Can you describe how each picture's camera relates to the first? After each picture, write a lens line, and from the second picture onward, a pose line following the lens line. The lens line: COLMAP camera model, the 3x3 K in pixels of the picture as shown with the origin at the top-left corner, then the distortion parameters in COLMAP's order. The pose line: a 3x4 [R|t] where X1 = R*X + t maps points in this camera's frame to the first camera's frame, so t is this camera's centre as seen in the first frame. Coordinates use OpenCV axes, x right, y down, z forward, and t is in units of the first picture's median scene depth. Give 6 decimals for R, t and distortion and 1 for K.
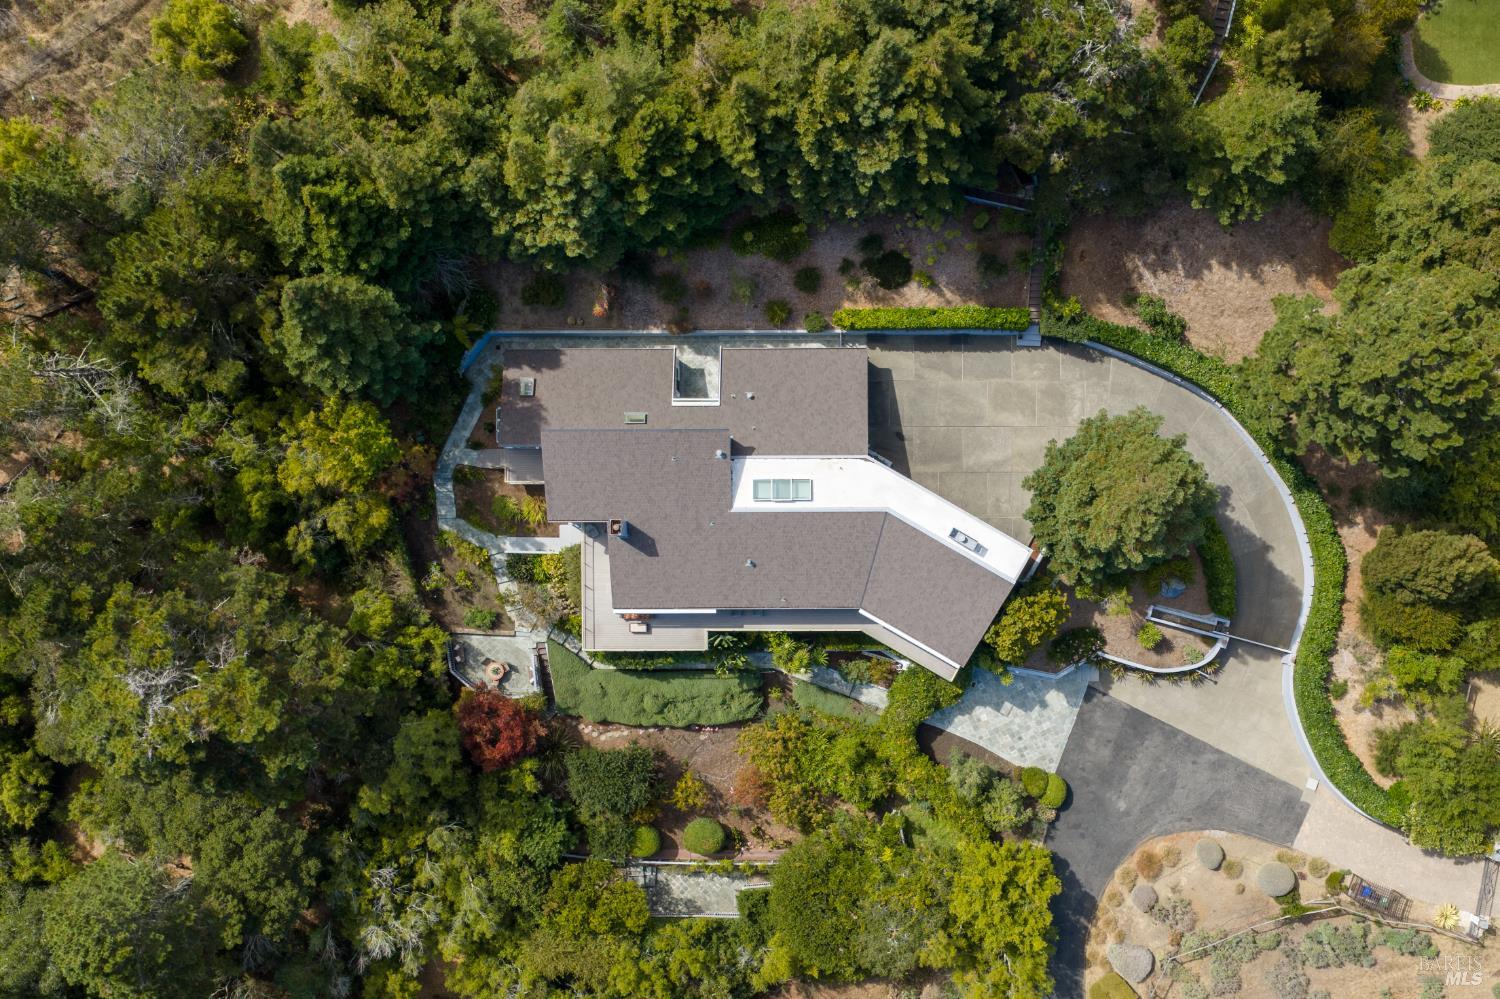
lens RADIAL K [[1223.1, 0, 847.7], [0, 1223.1, 725.1], [0, 0, 1]] dist [0.010805, -0.009175]
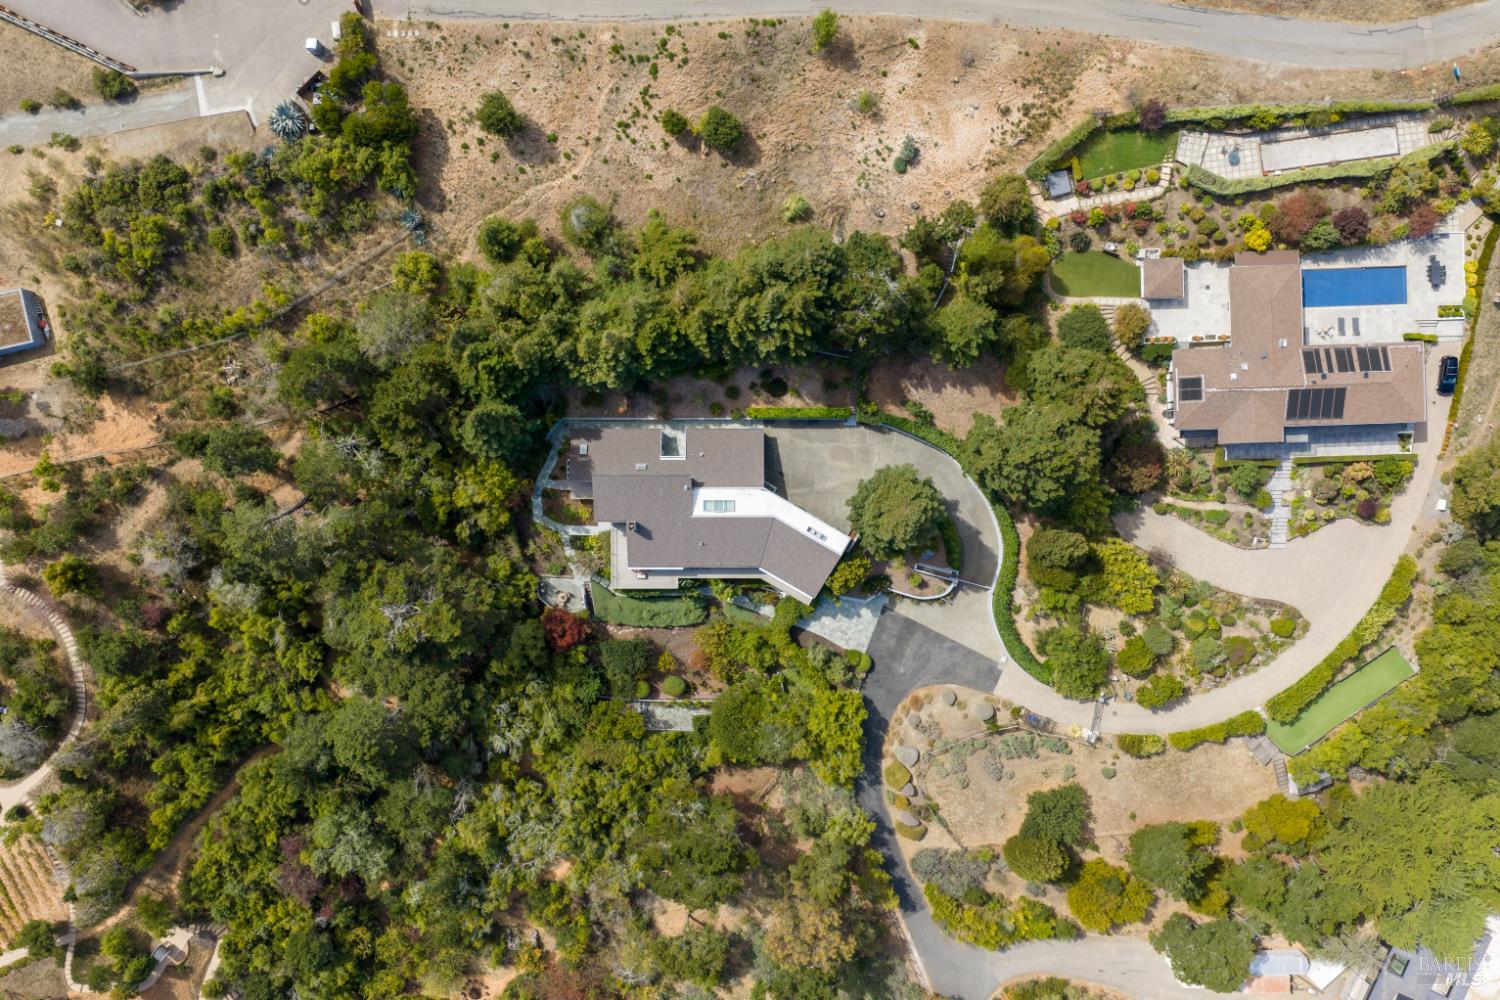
lens RADIAL K [[1240.9, 0, 750.0], [0, 1240.9, 500.0], [0, 0, 1]] dist [0.029885, -0.067440]
pose [[0.999992, 0.002570, 0.003009, -0.010826], [-0.002556, 0.999986, -0.004682, -0.188400], [-0.003021, 0.004674, 0.999985, -0.904121]]
